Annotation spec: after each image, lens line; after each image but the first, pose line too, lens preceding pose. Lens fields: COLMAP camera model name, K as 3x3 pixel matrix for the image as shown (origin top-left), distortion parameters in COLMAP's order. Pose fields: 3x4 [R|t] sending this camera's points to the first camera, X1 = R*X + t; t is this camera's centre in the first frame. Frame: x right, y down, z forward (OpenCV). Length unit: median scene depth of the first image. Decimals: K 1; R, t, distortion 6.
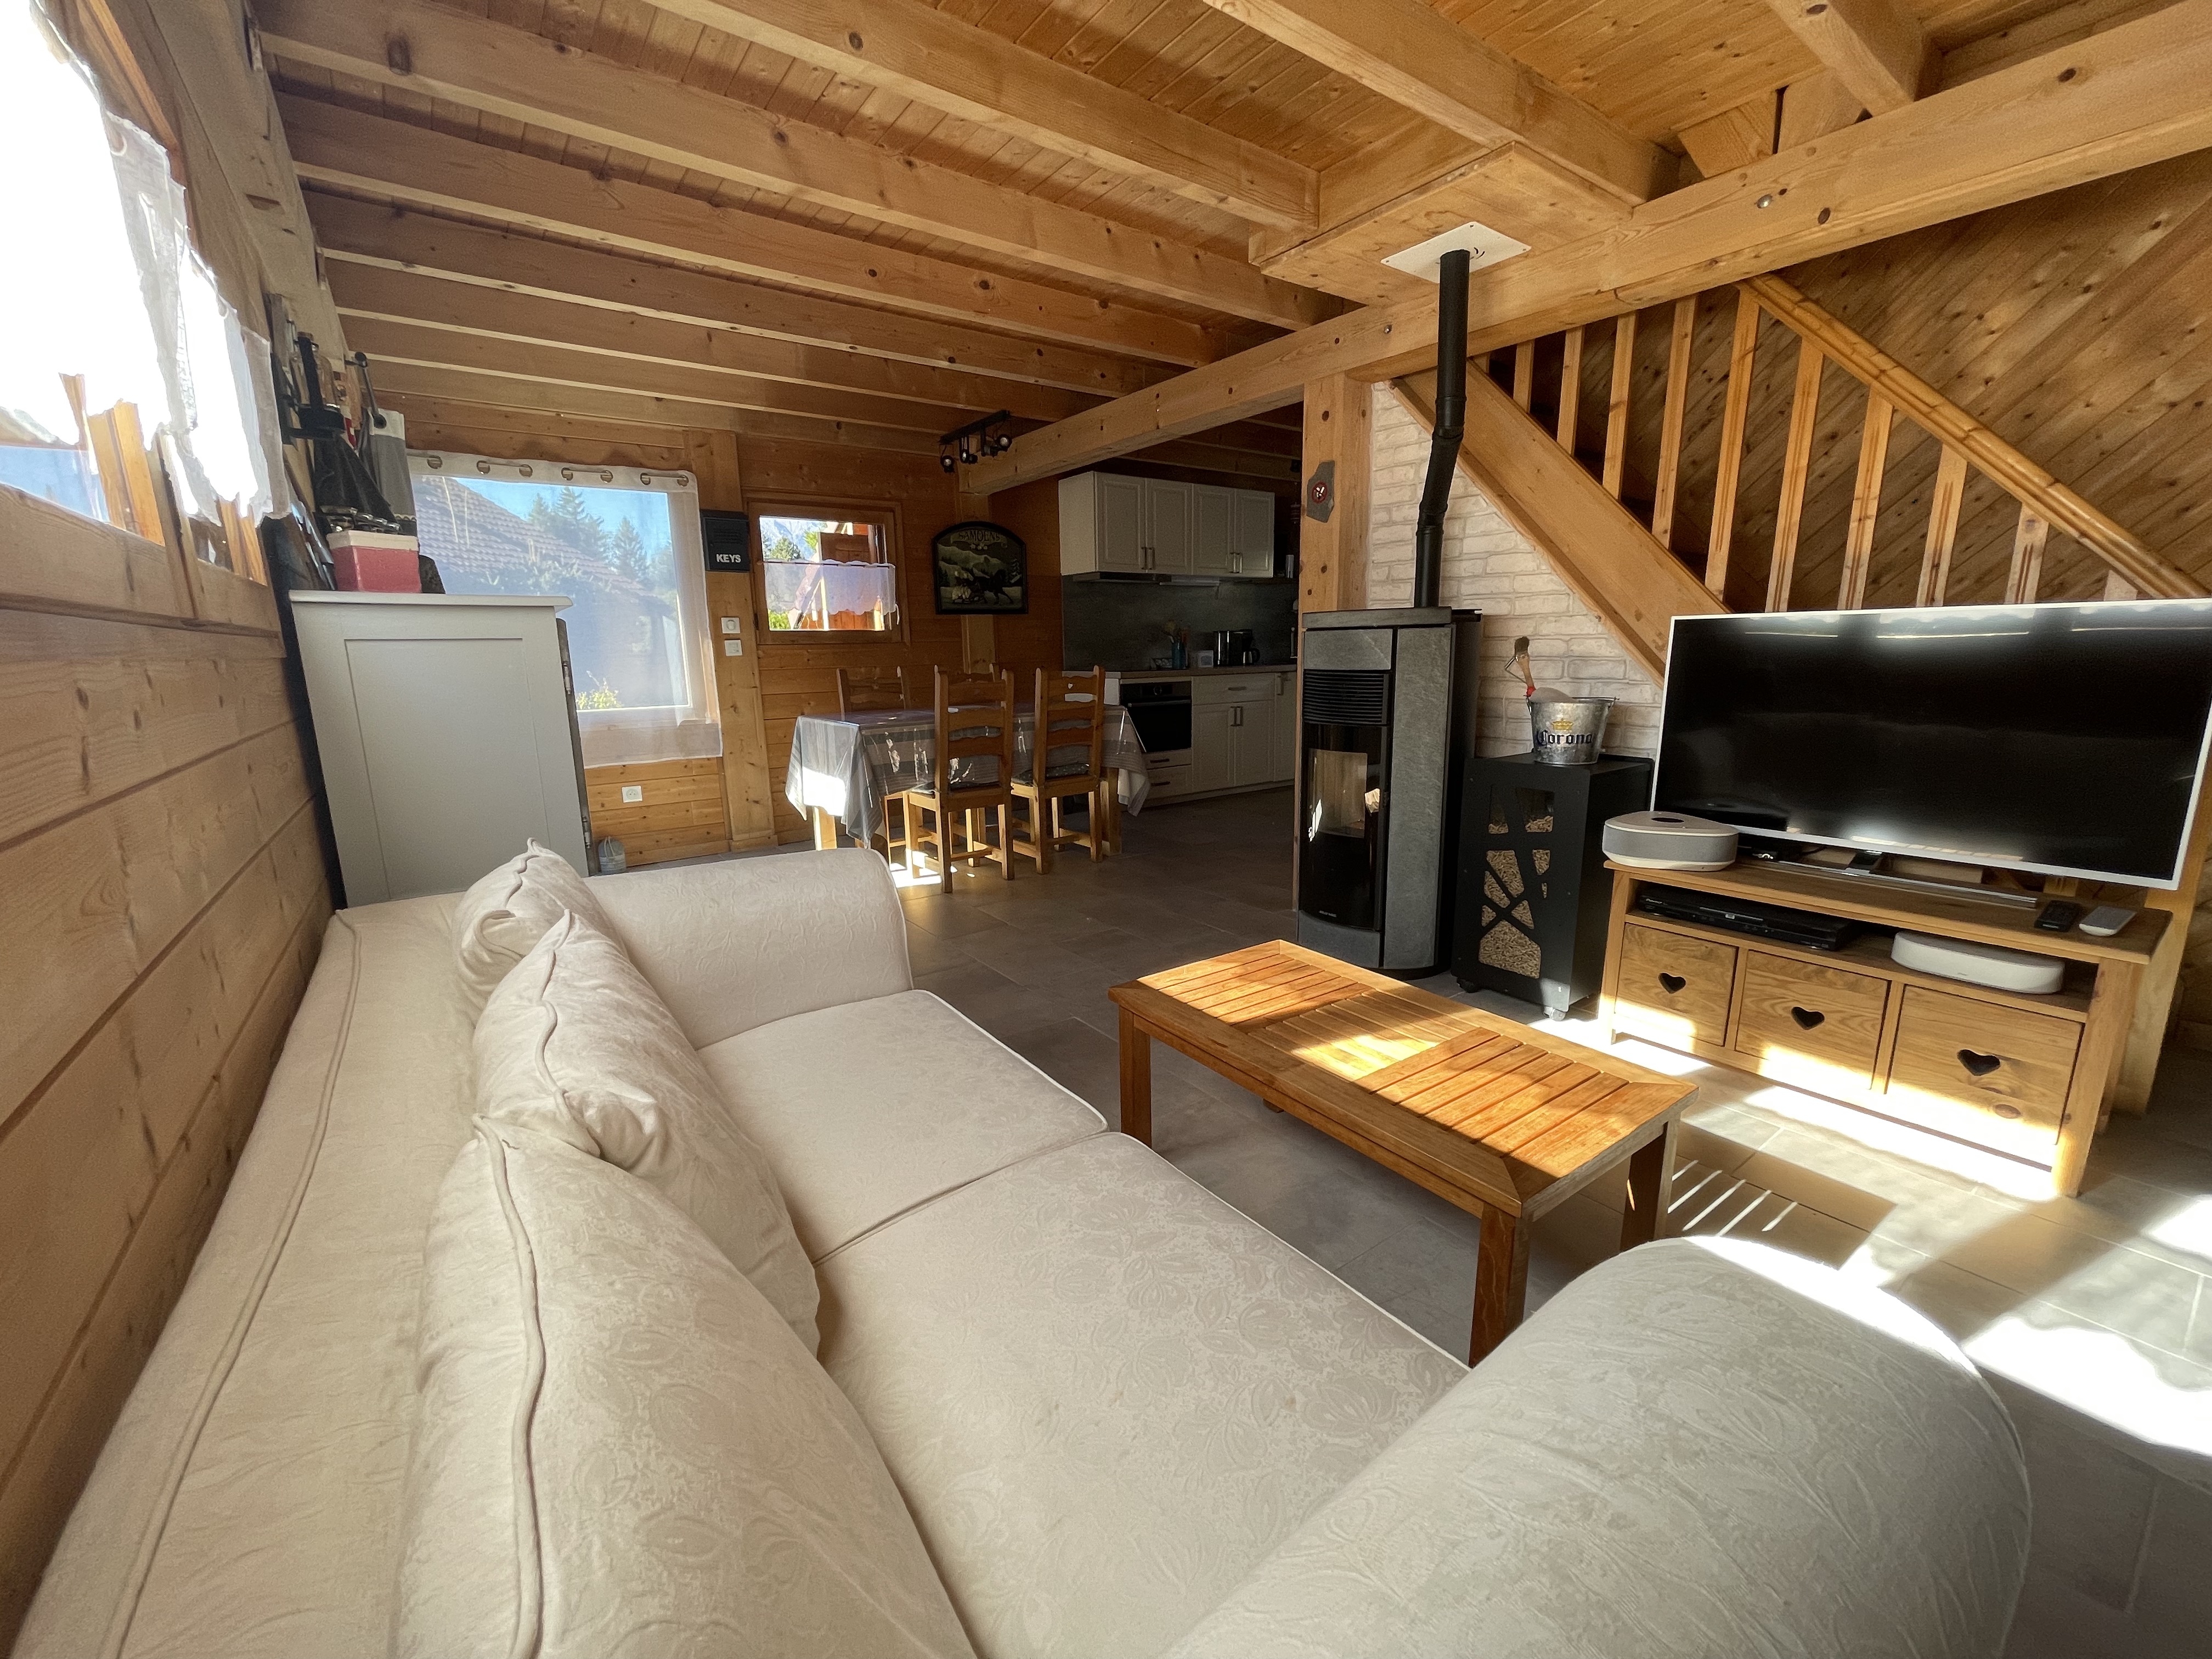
lens RADIAL K [[892.2, 0, 1106.0], [0, 892.2, 829.5], [0, 0, 1]] dist [-0.000991, -0.000329]
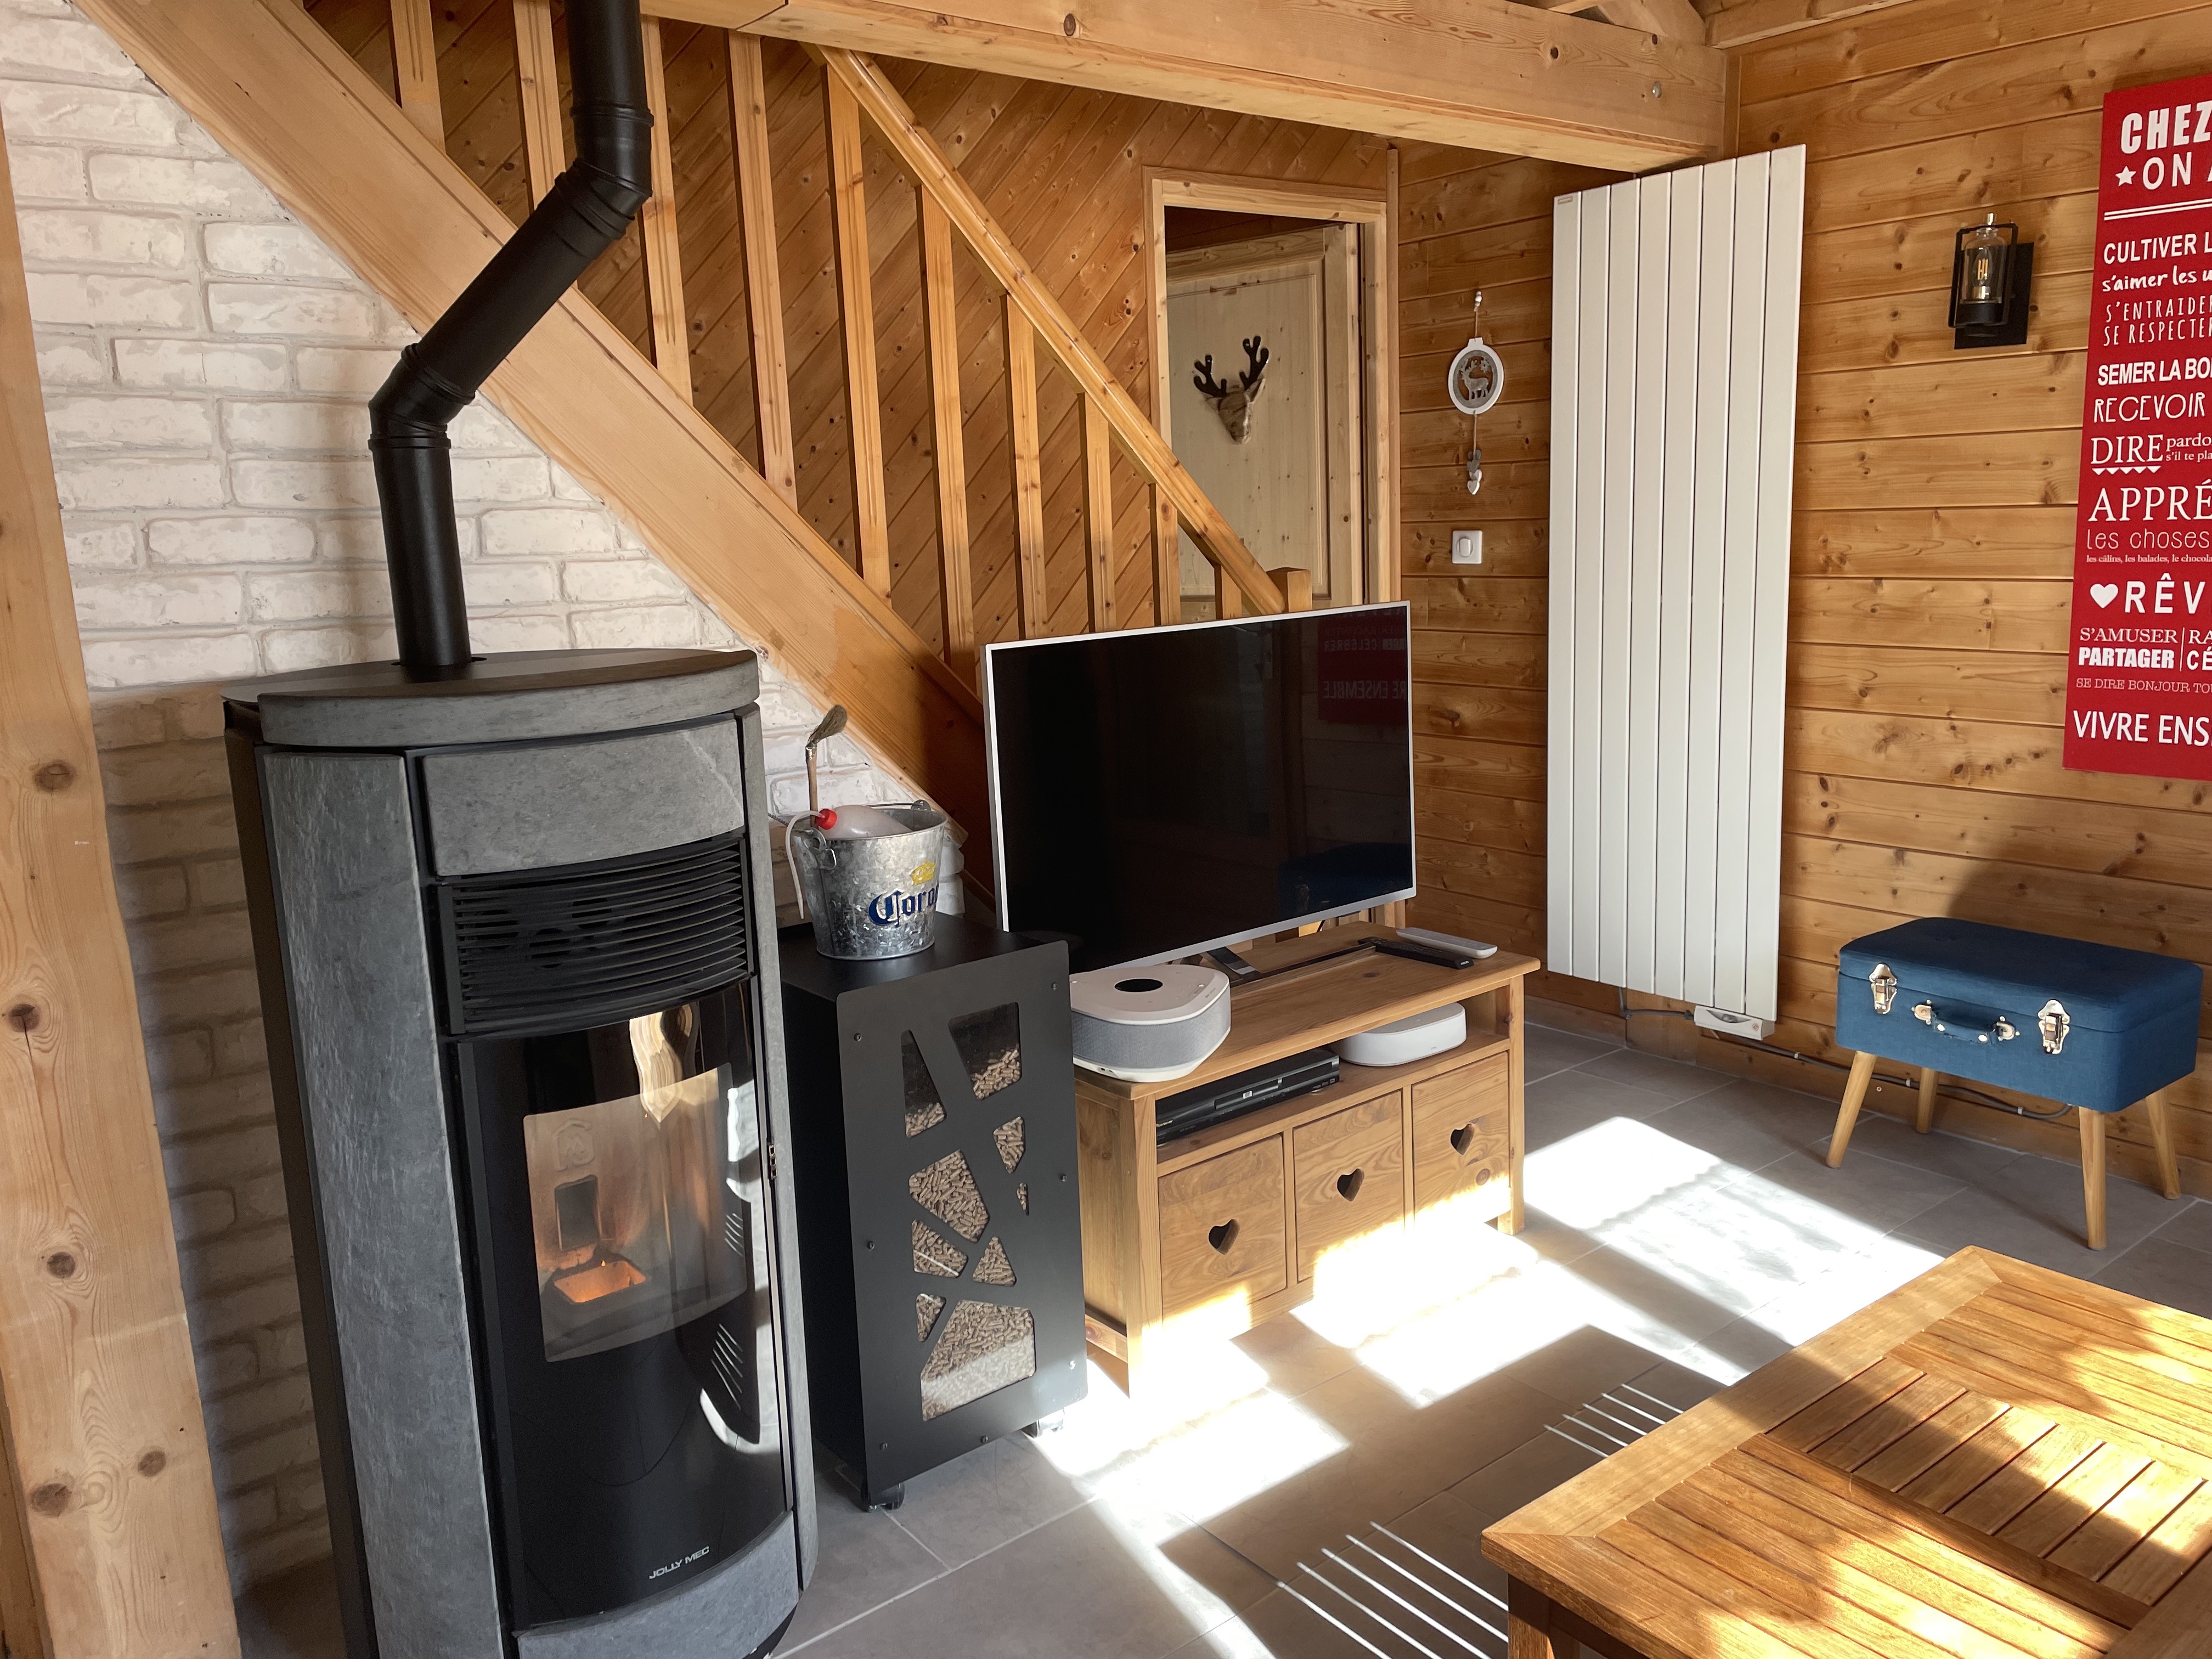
lens RADIAL K [[1664.5, 0, 1134.0], [0, 1664.5, 797.2], [0, 0, 1]] dist [0.131224, -0.164550]
pose [[-0.048205, -0.150869, 0.987378, -0.330327], [0.243636, 0.956893, 0.158106, -0.232239], [-0.968668, 0.248182, -0.009370, 0.754868]]
